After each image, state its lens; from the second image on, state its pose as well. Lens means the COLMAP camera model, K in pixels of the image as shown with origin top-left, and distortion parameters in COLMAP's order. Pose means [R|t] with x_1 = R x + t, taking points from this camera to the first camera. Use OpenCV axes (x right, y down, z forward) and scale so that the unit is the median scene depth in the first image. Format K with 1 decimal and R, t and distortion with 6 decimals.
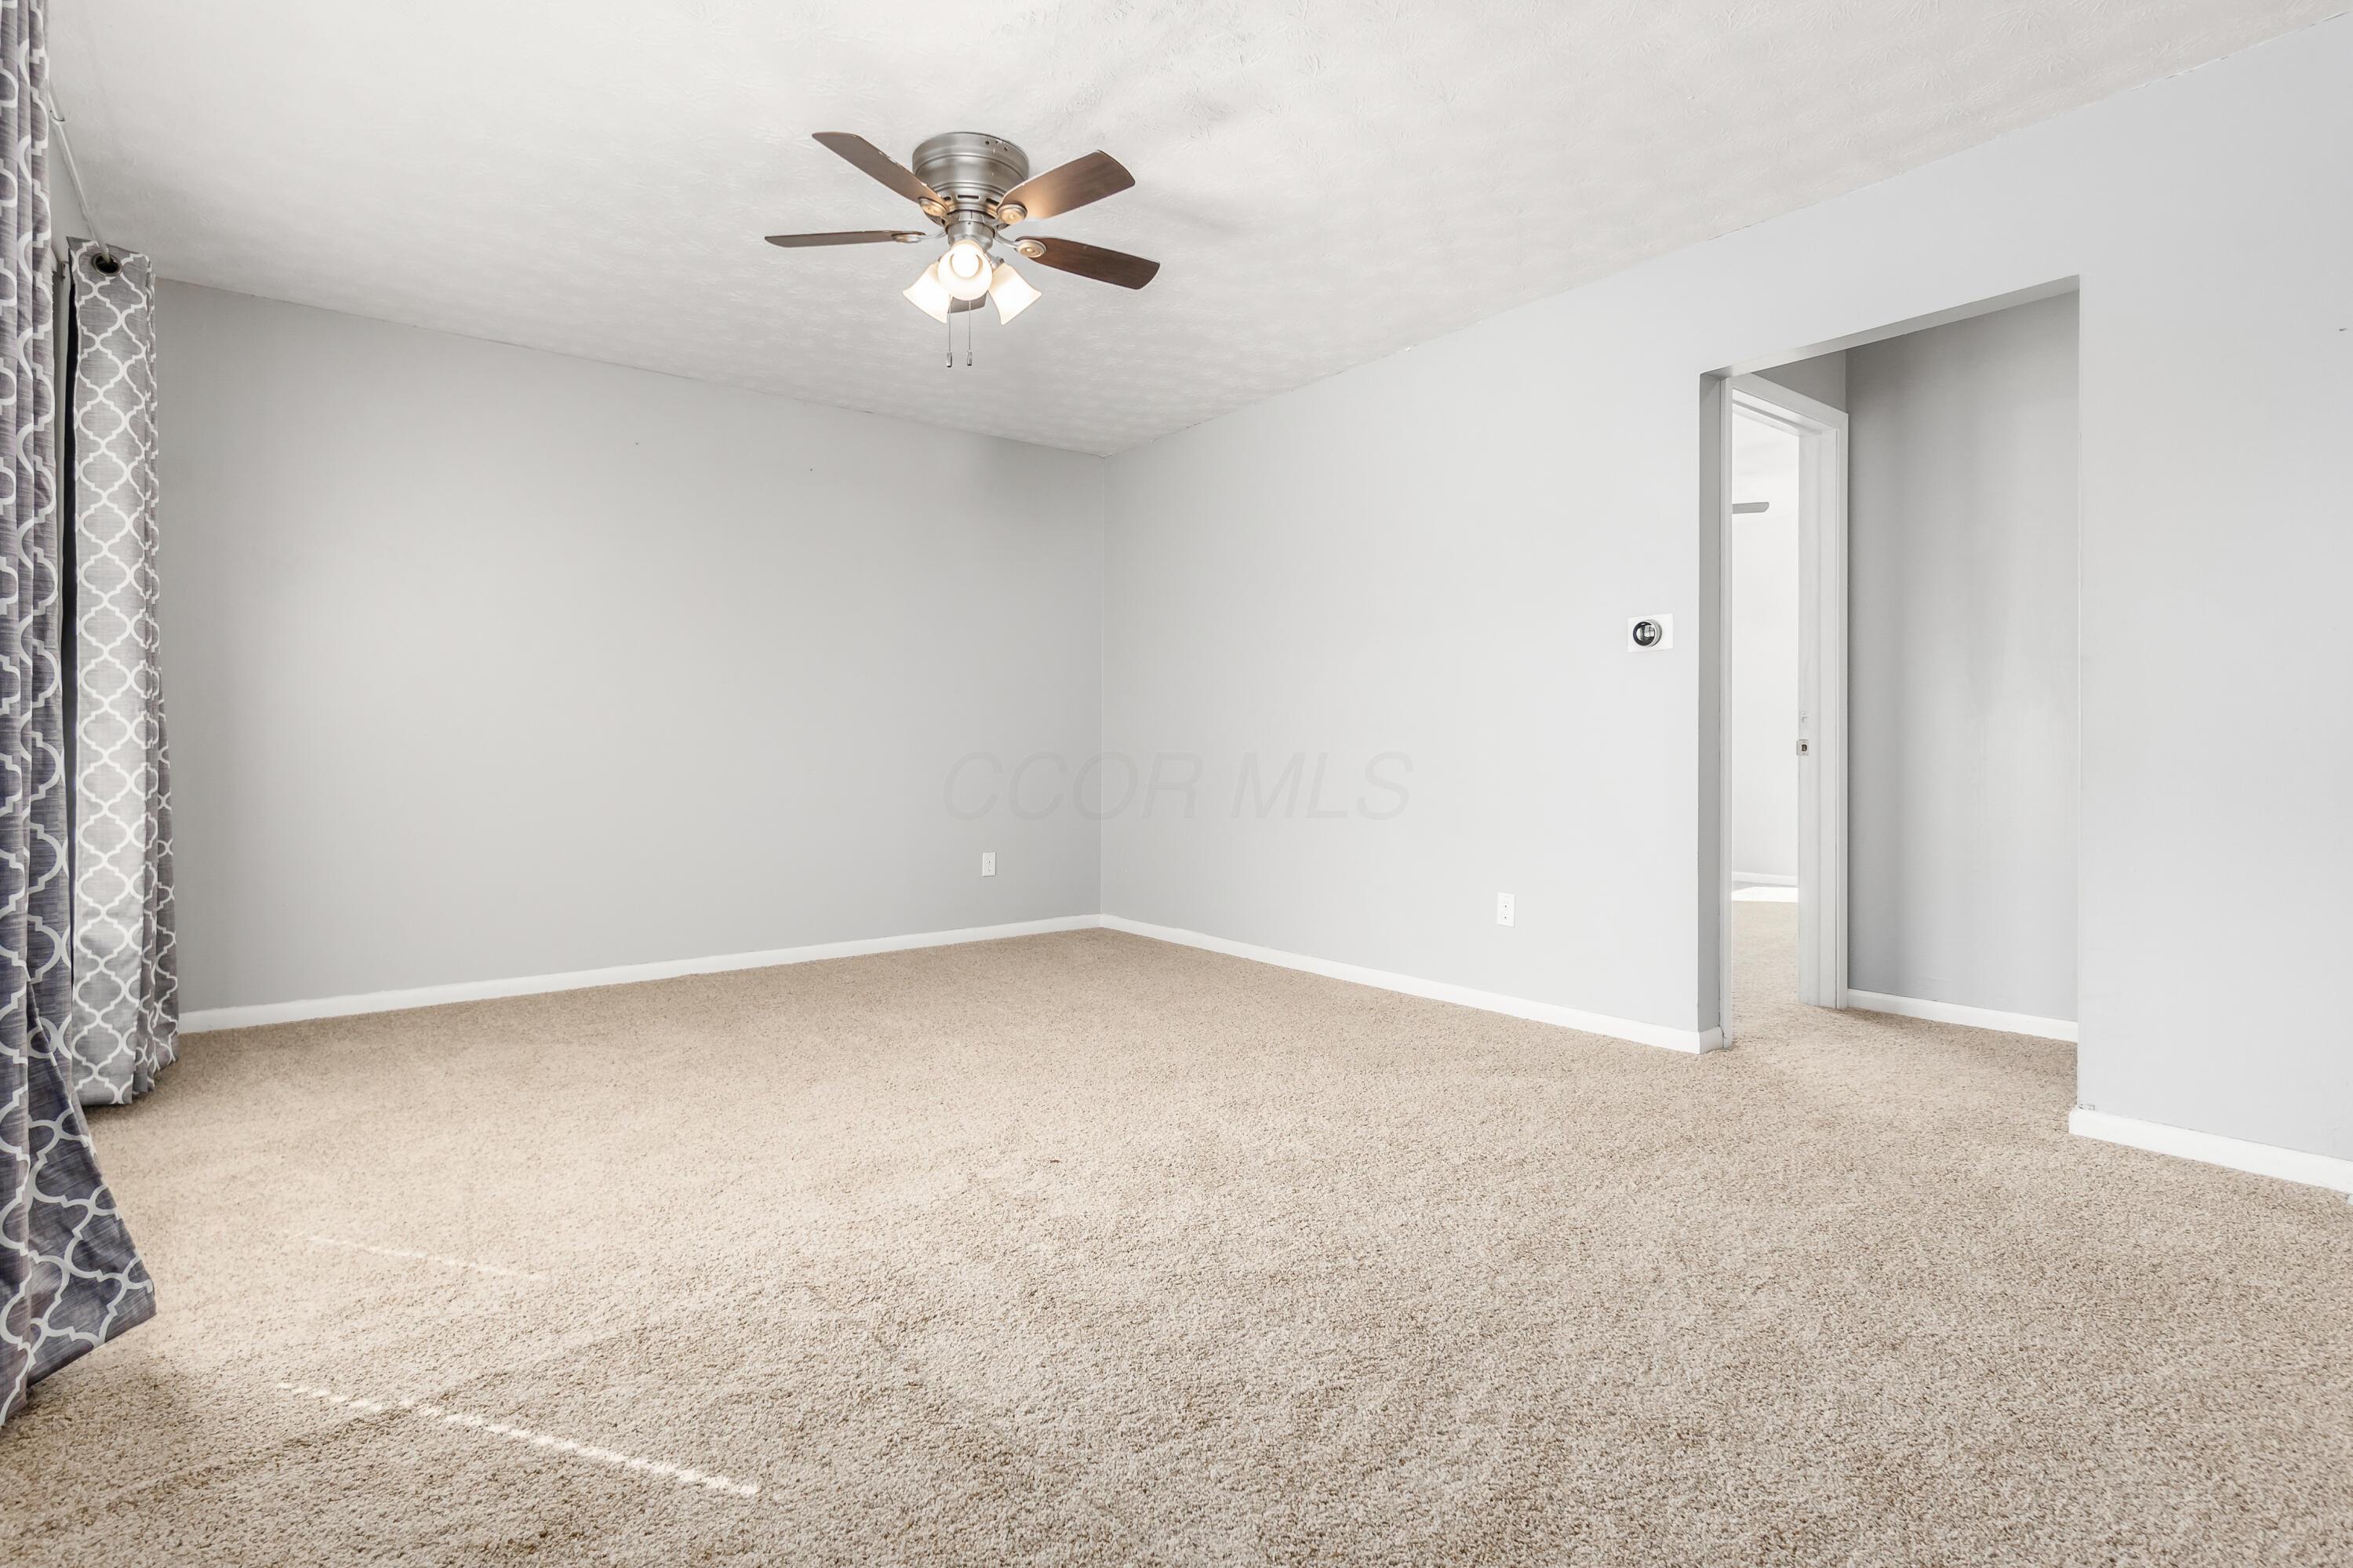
lens RADIAL K [[1123.3, 0, 1176.7], [0, 1123.3, 774.0], [0, 0, 1]] dist [0.002120, -0.000296]
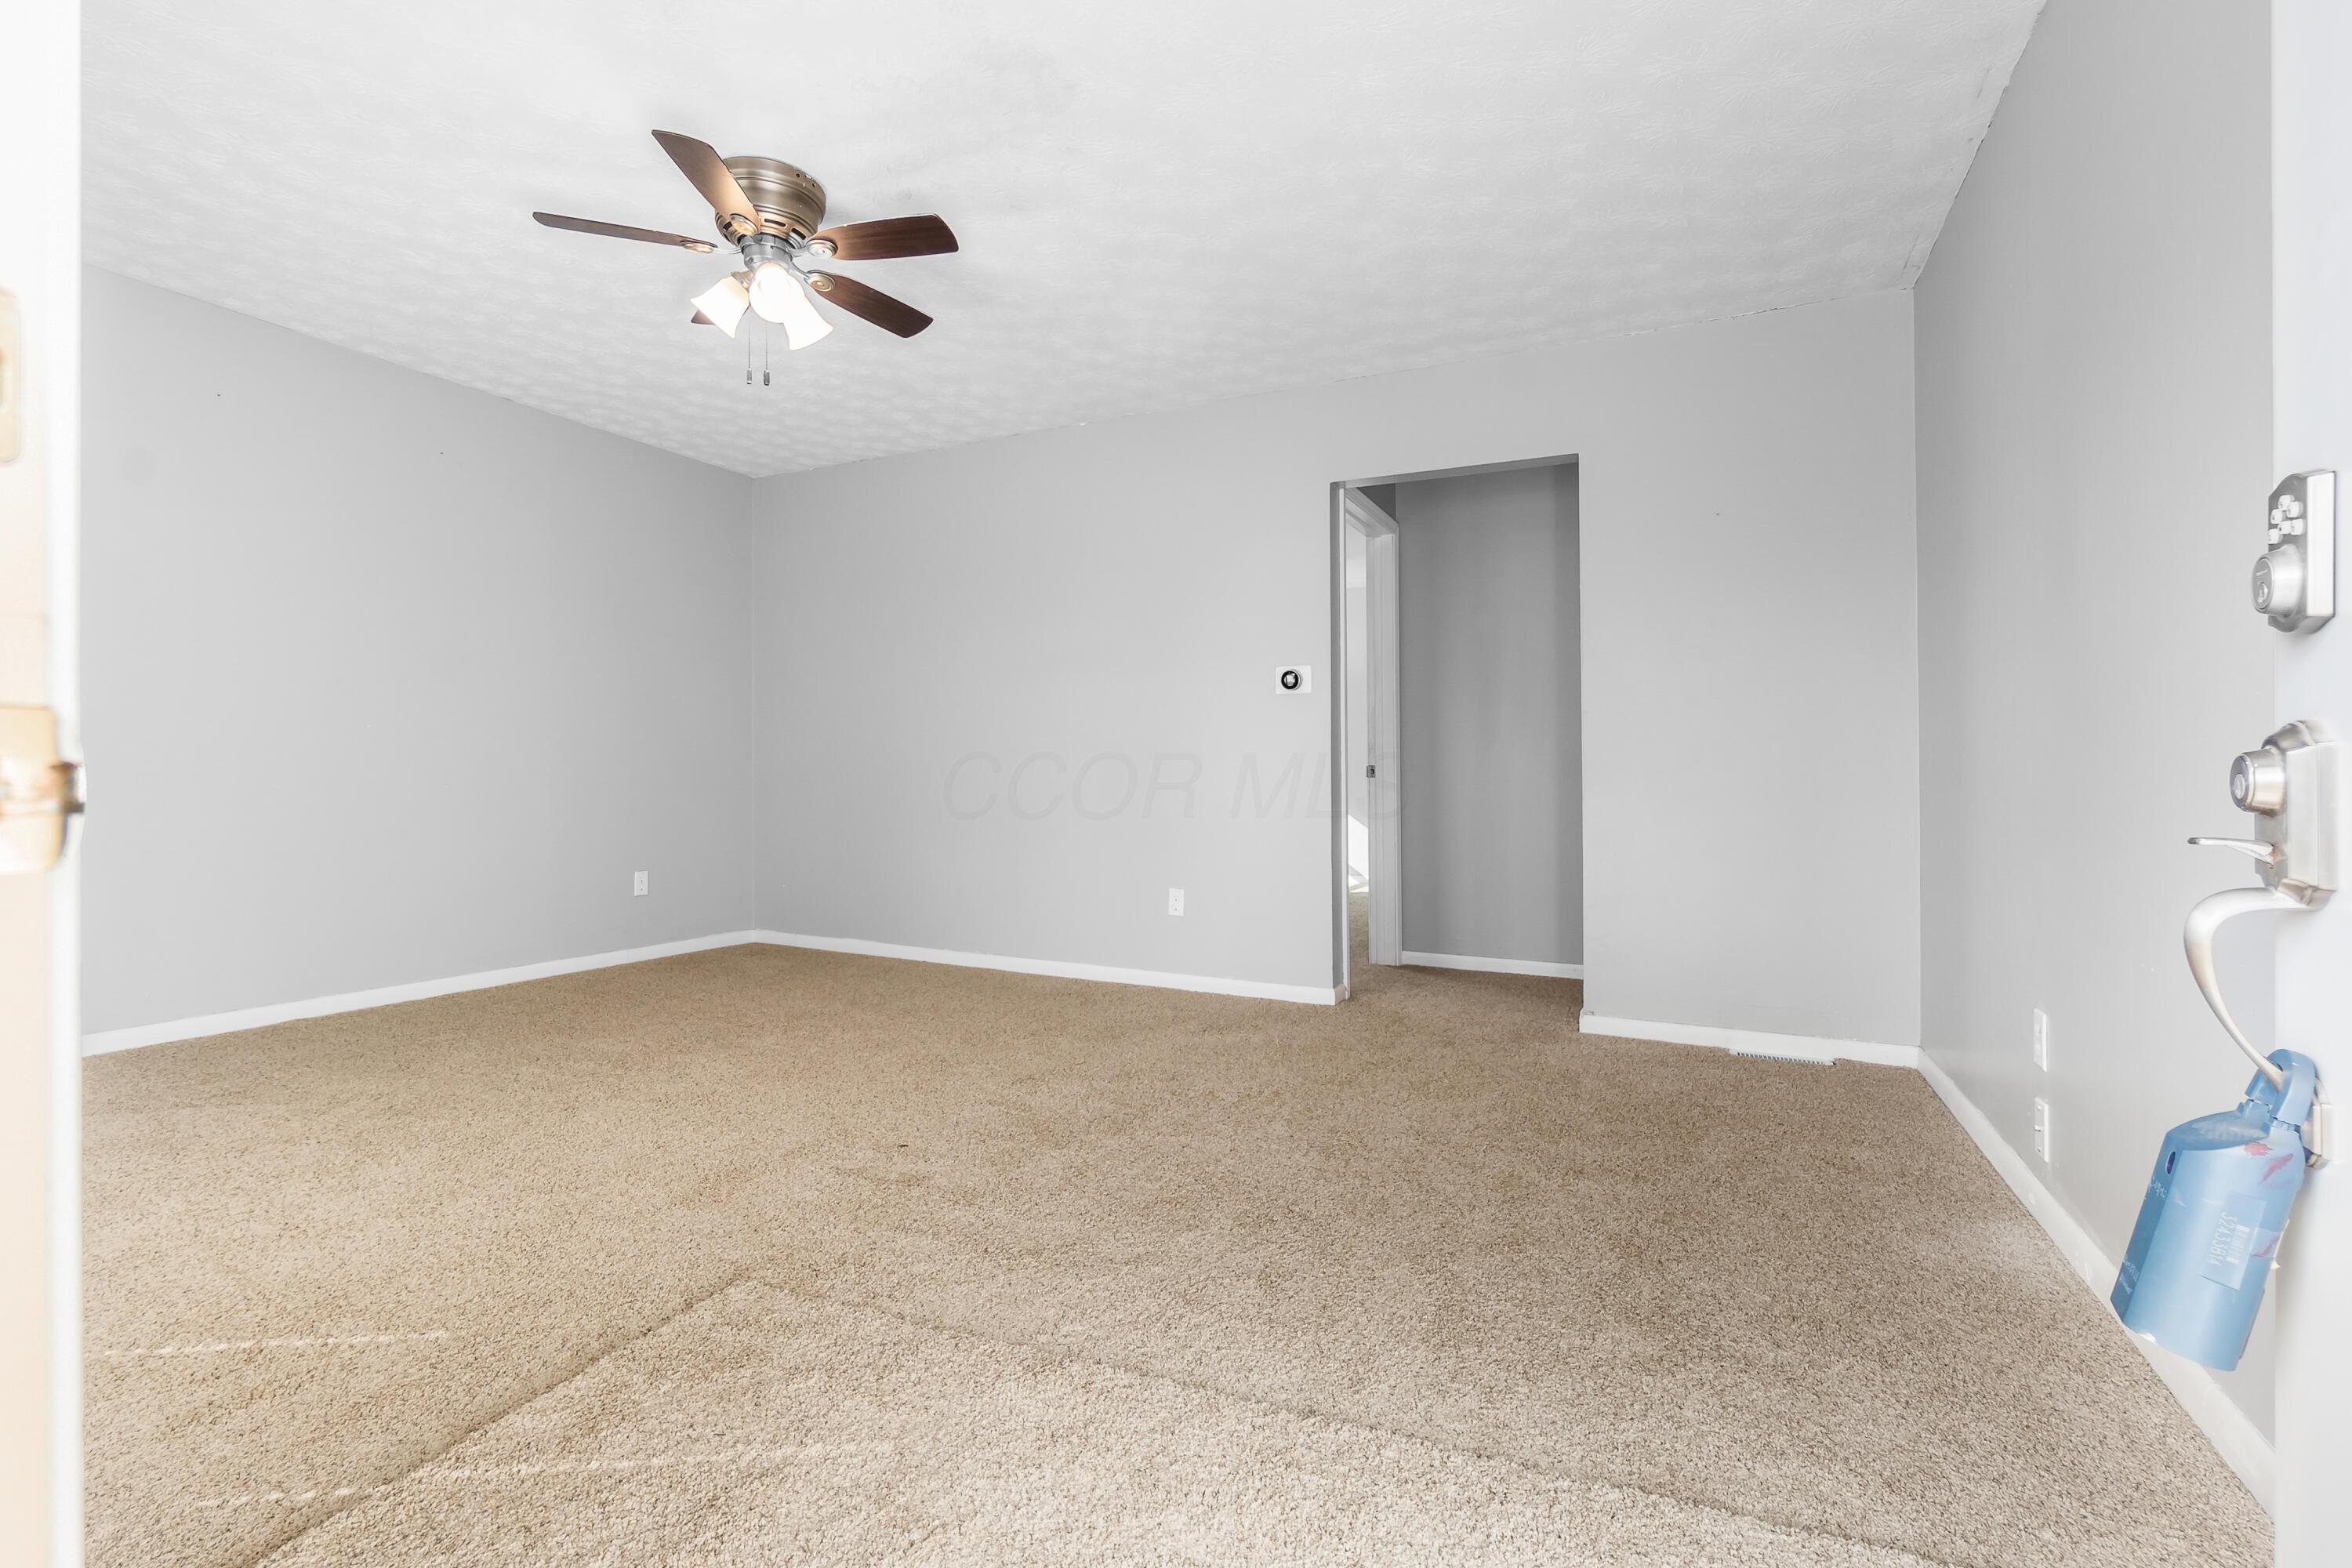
lens RADIAL K [[1027.8, 0, 1178.7], [0, 1027.8, 784.0], [0, 0, 1]] dist [-0.001052, 0.000244]
pose [[0.905593, 0.006146, 0.424104, -0.233626], [-0.000690, 0.999915, -0.013017, 0.010650], [-0.424148, 0.011495, 0.905520, -0.000572]]
